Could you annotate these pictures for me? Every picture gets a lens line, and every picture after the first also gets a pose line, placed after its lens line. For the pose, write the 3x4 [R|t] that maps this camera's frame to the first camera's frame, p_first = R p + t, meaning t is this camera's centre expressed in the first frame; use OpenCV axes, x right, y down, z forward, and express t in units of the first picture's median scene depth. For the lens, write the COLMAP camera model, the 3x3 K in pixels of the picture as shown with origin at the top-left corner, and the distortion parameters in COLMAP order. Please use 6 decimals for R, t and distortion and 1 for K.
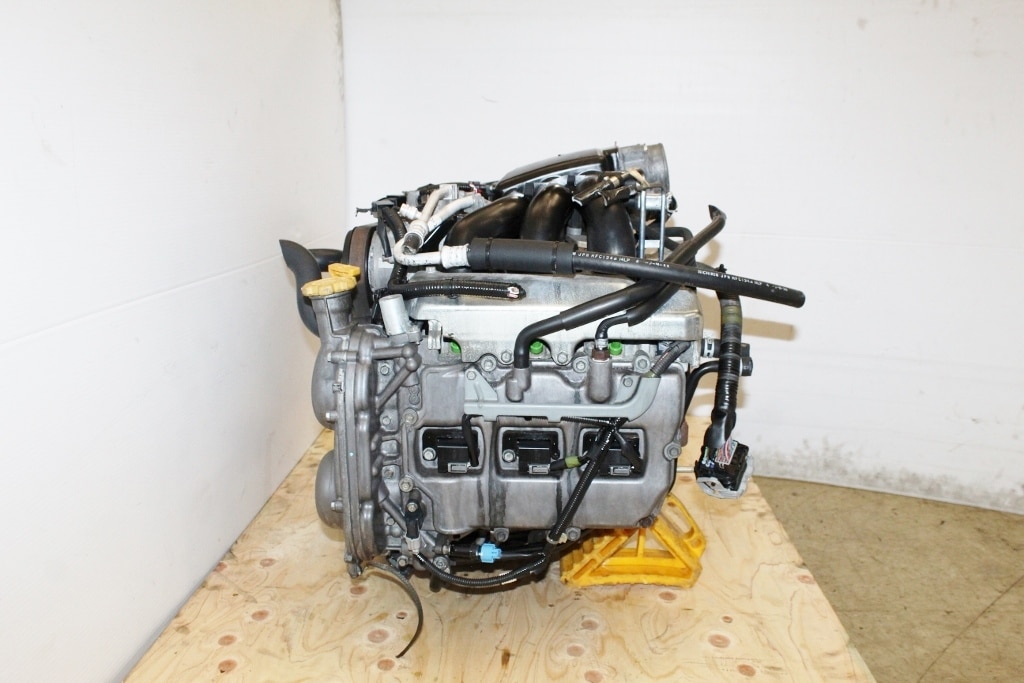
lens RADIAL K [[906.4, 0, 512.0], [0, 906.4, 341.5], [0, 0, 1]] dist [-0.149671, 0.138425]
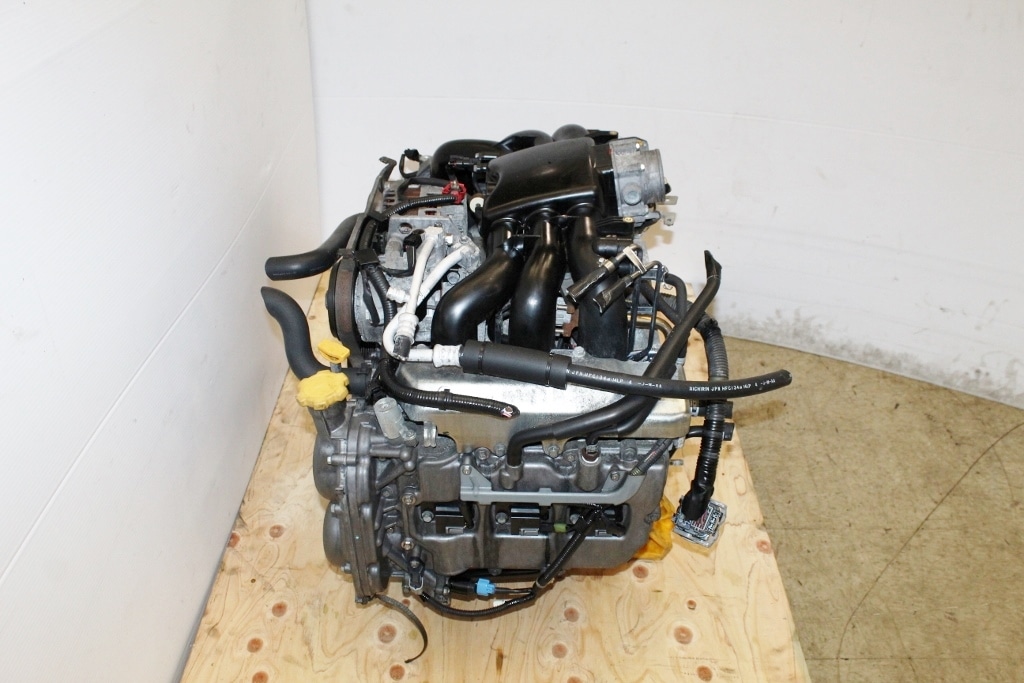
lens RADIAL K [[906.4, 0, 512.0], [0, 906.4, 341.5], [0, 0, 1]] dist [-0.149671, 0.138425]
pose [[0.999333, -0.013796, 0.033816, -0.021506], [-0.000113, 0.924733, 0.380618, -0.414105], [-0.036522, -0.380367, 0.924114, 0.073387]]
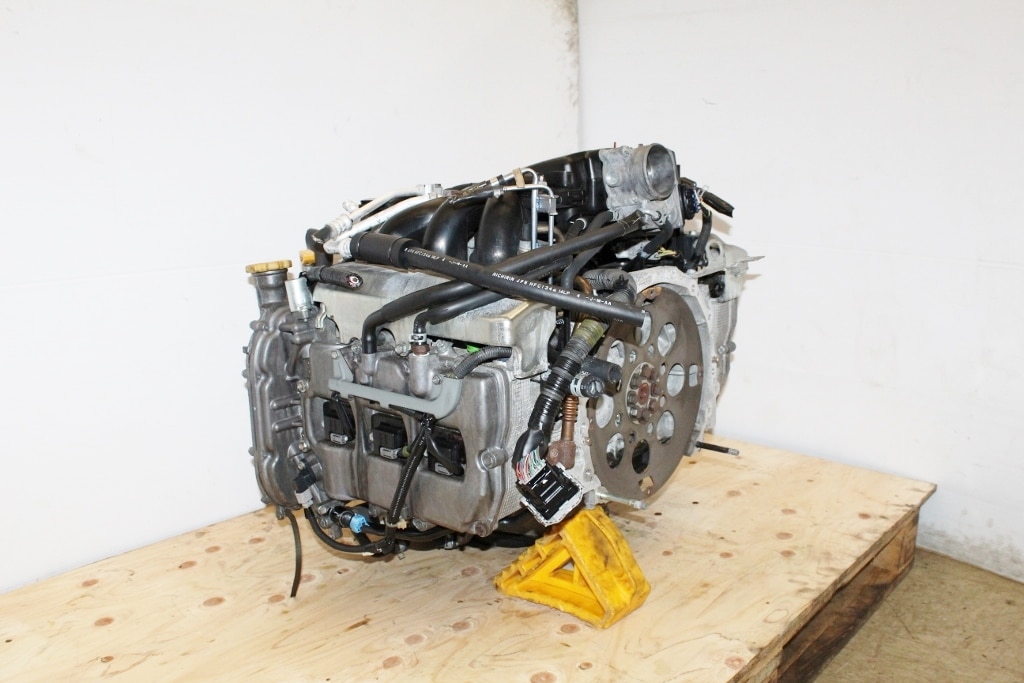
lens RADIAL K [[952.3, 0, 515.3], [0, 952.3, 343.0], [0, 0, 1]] dist [-0.147583, 0.141997]
pose [[0.804960, 0.114158, -0.582243, 0.666352], [-0.124557, 0.991962, 0.022289, -0.024668], [0.580107, 0.054581, 0.812709, 0.155103]]
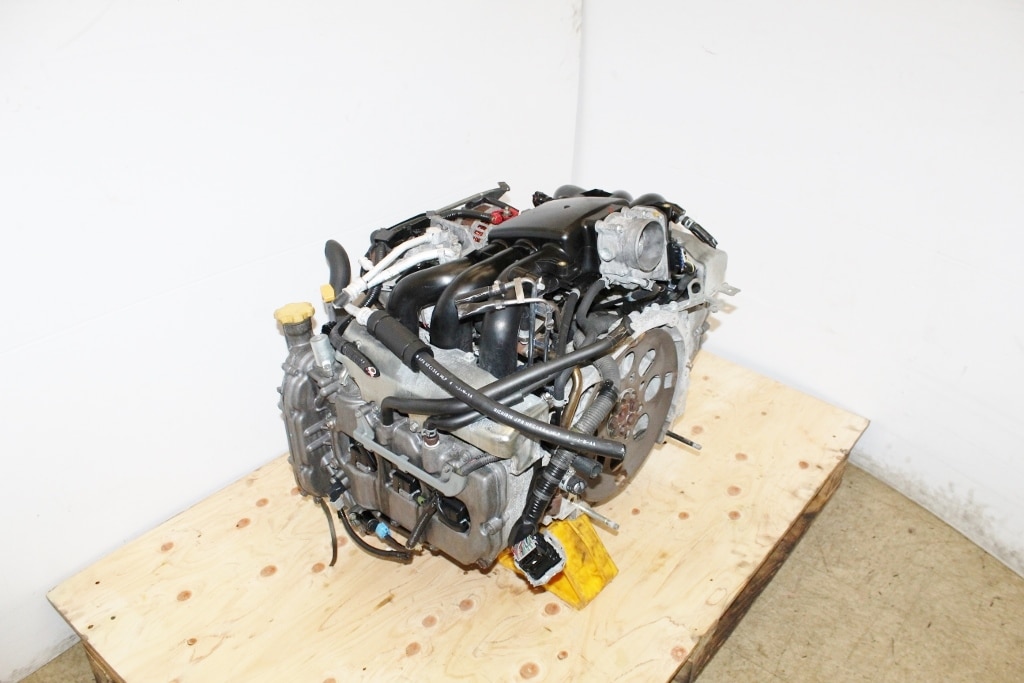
lens RADIAL K [[855.5, 0, 513.9], [0, 855.5, 340.7], [0, 0, 1]] dist [-0.170425, 0.154141]
pose [[0.799667, 0.314419, -0.511539, 0.592310], [-0.143739, 0.927407, 0.345332, -0.420608], [0.582985, -0.202623, 0.786812, 0.168347]]
